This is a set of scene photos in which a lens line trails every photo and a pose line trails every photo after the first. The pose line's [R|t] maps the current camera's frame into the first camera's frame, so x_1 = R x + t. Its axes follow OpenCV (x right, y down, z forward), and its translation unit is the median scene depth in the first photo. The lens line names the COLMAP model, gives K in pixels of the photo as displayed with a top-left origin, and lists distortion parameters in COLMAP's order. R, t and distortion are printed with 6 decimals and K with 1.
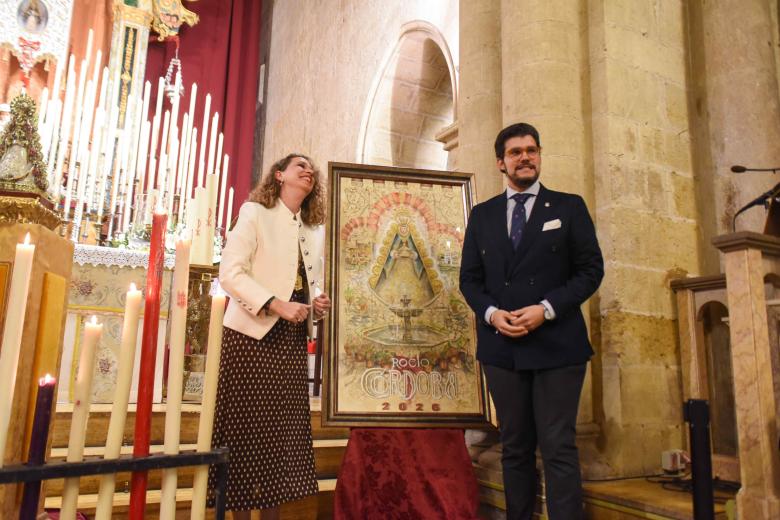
lens RADIAL K [[602.7, 0, 386.7], [0, 602.7, 262.1], [0, 0, 1]] dist [-0.068018, 0.081567]
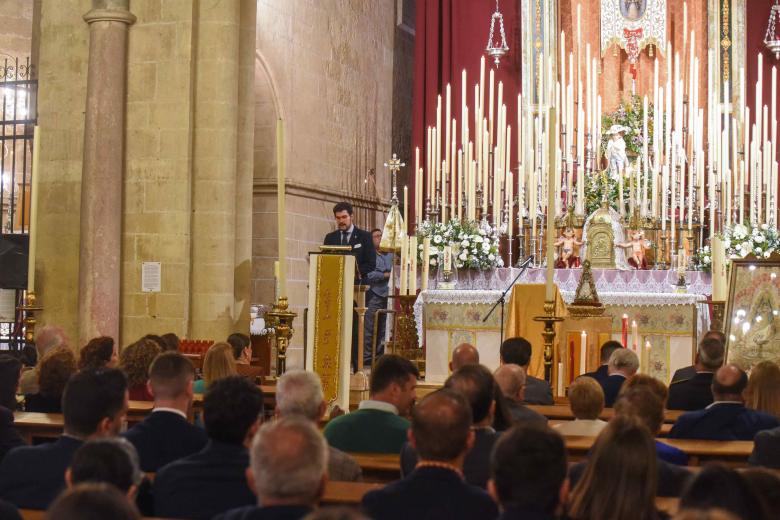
lens RADIAL K [[1650.5, 0, 390.6], [0, 1650.5, 329.0], [0, 0, 1]] dist [-0.416464, 0.180770]
pose [[0.696984, -0.000859, -0.717086, 2.258600], [0.122239, 0.985505, 0.117631, -0.550874], [0.706591, -0.169643, 0.686986, -2.619800]]
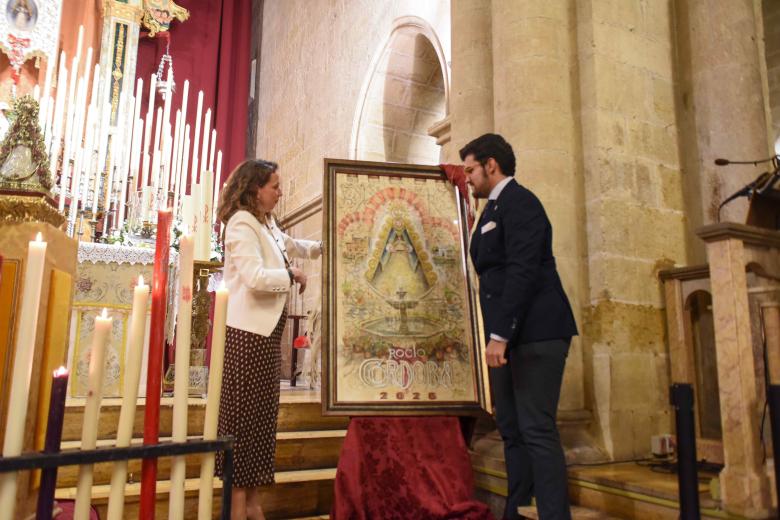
lens RADIAL K [[605.0, 0, 387.0], [0, 605.0, 262.2], [0, 0, 1]] dist [-0.067015, 0.080702]
pose [[0.999861, -0.011390, 0.012176, -0.004205], [0.011270, 0.999888, 0.009877, 0.000804], [-0.012288, -0.009739, 0.999877, -0.023223]]
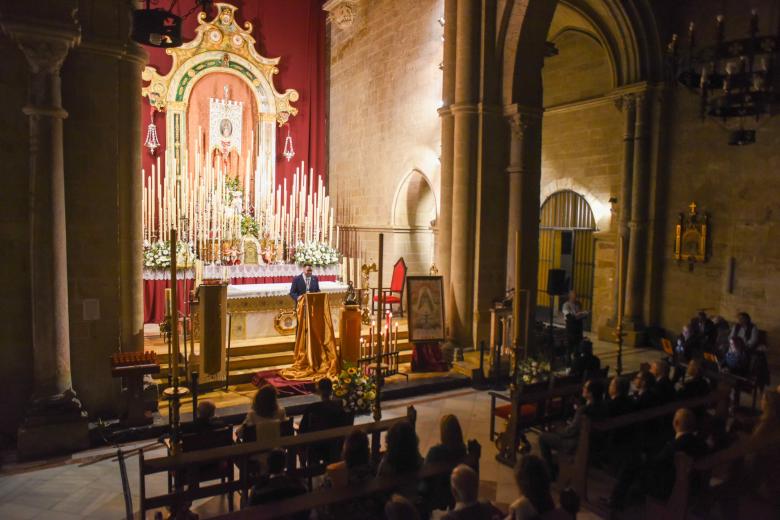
lens RADIAL K [[530.9, 0, 388.0], [0, 530.9, 265.5], [0, 0, 1]] dist [-0.093436, 0.060035]
pose [[0.998421, -0.008232, 0.055559, -0.335569], [-0.005424, 0.970445, 0.241263, -0.881978], [-0.055903, -0.241183, 0.968868, -1.920623]]
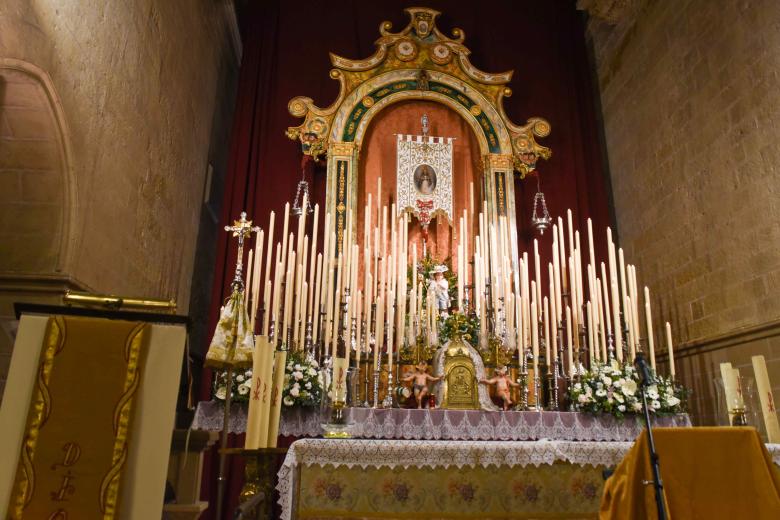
lens RADIAL K [[567.4, 0, 387.9], [0, 567.4, 267.6], [0, 0, 1]] dist [-0.095683, 0.062943]
pose [[0.918491, -0.120738, -0.376558, -0.606674], [0.070753, 0.987059, -0.143906, -0.214153], [0.389060, 0.105534, 0.915148, -0.013750]]
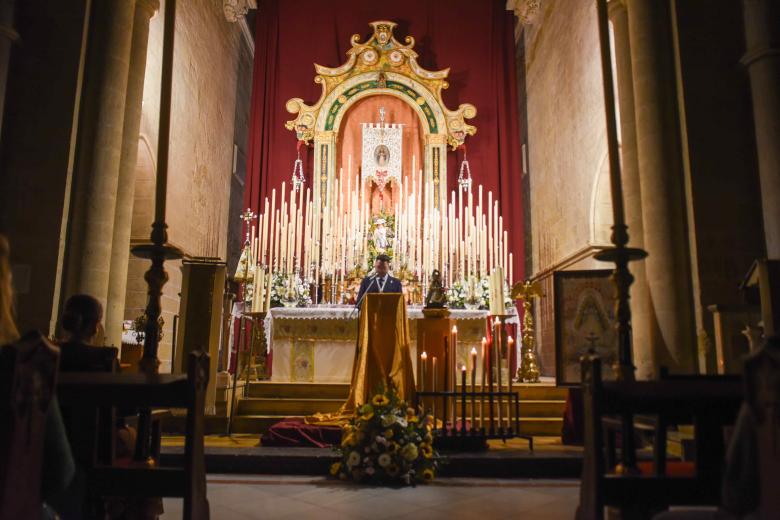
lens RADIAL K [[583.4, 0, 390.0], [0, 583.4, 260.0], [0, 0, 1]] dist [-0.054046, 0.002002]
pose [[0.888433, -0.094448, -0.449184, 0.277665], [0.089086, 0.995473, -0.033111, -0.158047], [0.450278, -0.010599, 0.892826, -0.976070]]
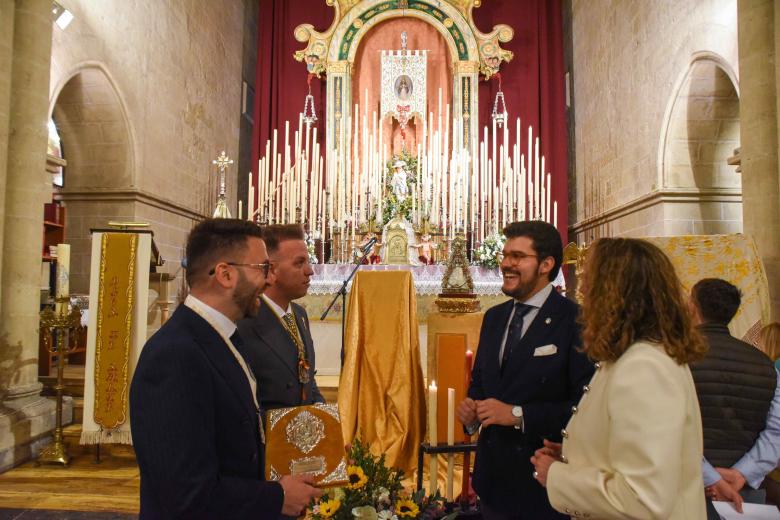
lens RADIAL K [[530.9, 0, 388.0], [0, 530.9, 265.5], [0, 0, 1]] dist [-0.093436, 0.060035]
pose [[0.851318, -0.040005, -0.523123, 0.047156], [0.098400, 0.991570, 0.084305, -0.221453], [0.515340, -0.123245, 0.848077, -0.335836]]
